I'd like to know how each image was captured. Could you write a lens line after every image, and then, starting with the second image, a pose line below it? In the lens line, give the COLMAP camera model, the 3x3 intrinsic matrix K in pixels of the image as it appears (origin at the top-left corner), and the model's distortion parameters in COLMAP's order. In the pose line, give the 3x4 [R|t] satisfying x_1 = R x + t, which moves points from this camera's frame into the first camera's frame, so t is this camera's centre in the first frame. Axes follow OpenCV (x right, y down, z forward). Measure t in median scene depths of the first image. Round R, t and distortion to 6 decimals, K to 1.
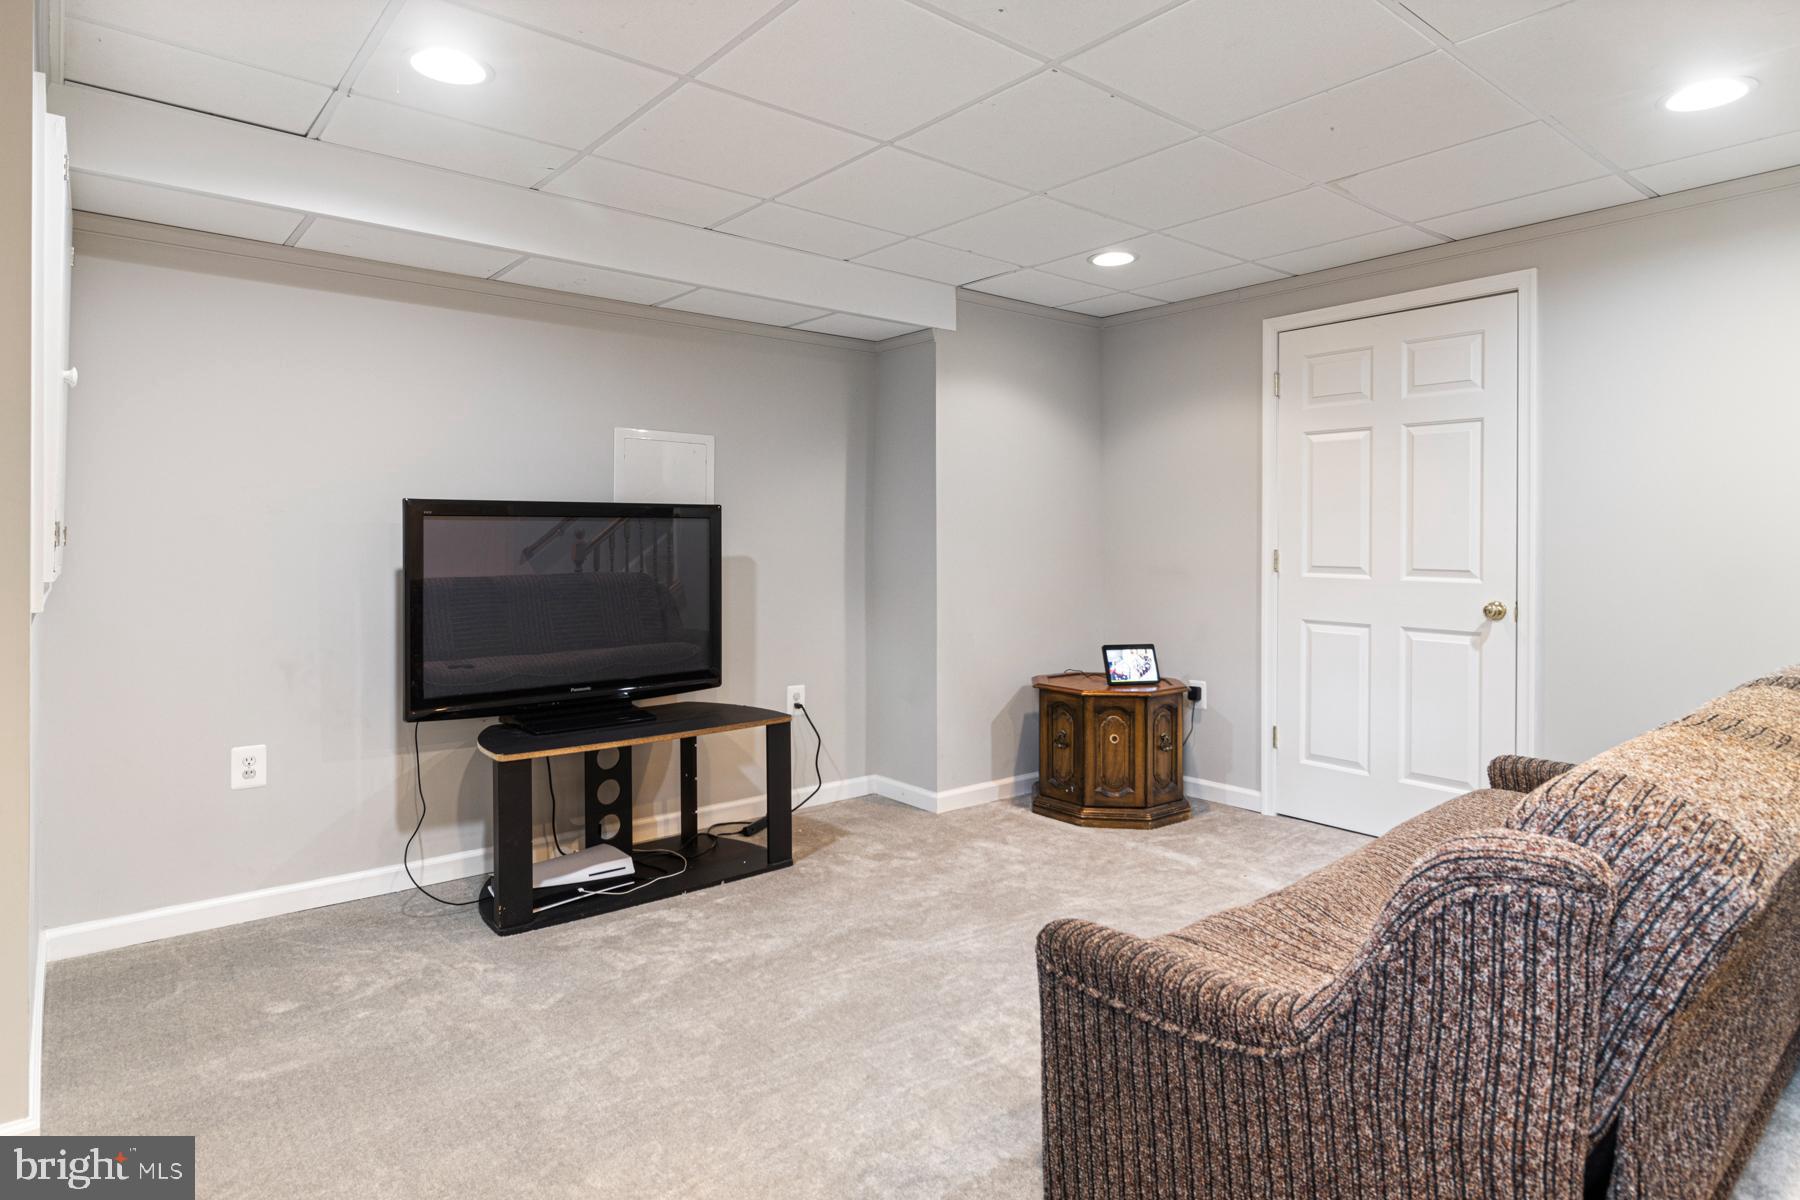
lens RADIAL K [[987.8, 0, 897.4], [0, 987.8, 542.0], [0, 0, 1]] dist [-0.008665, -0.001468]
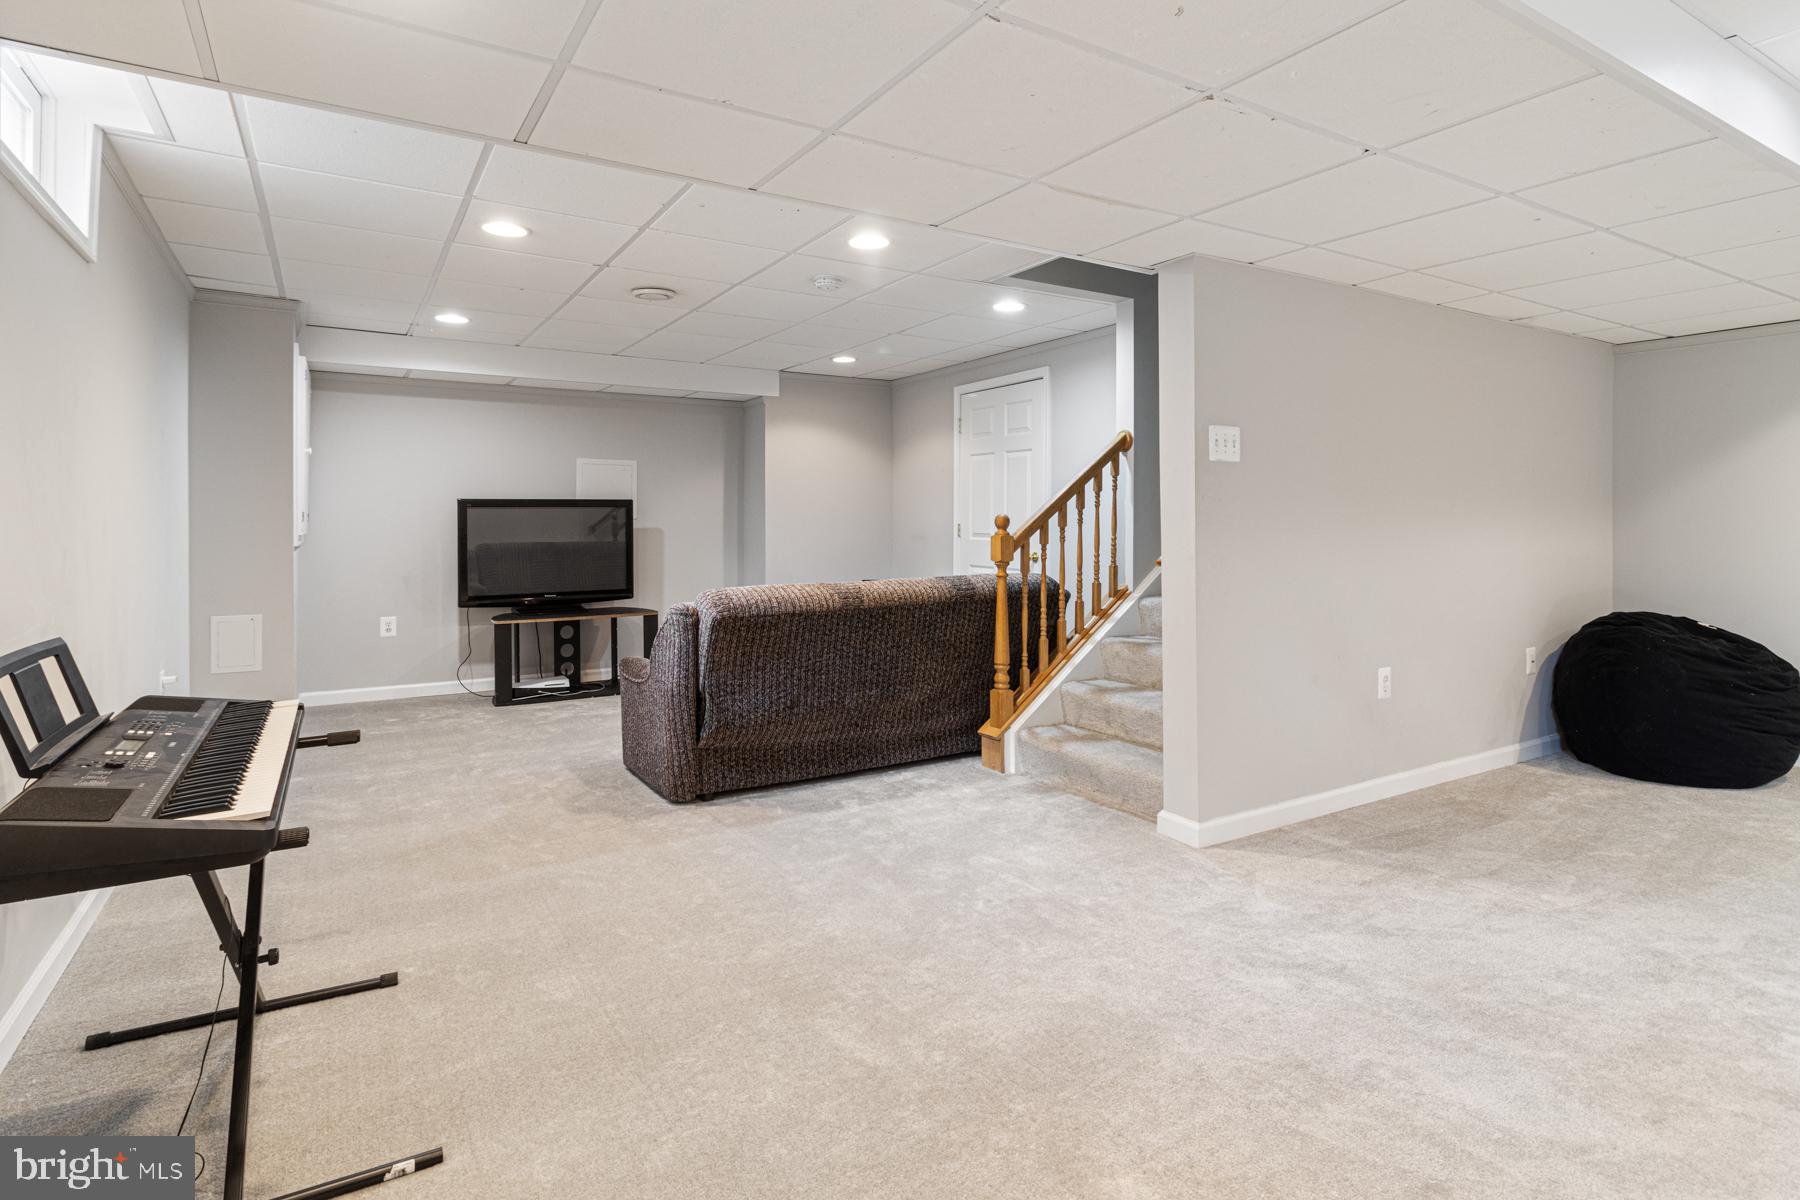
lens RADIAL K [[893.1, 0, 873.7], [0, 893.1, 524.7], [0, 0, 1]] dist [0.000931, -0.000266]
pose [[0.989335, -0.000781, -0.145654, 0.558468], [0.001458, 0.999989, 0.004544, 0.002058], [0.145649, -0.004708, 0.989325, -0.638678]]
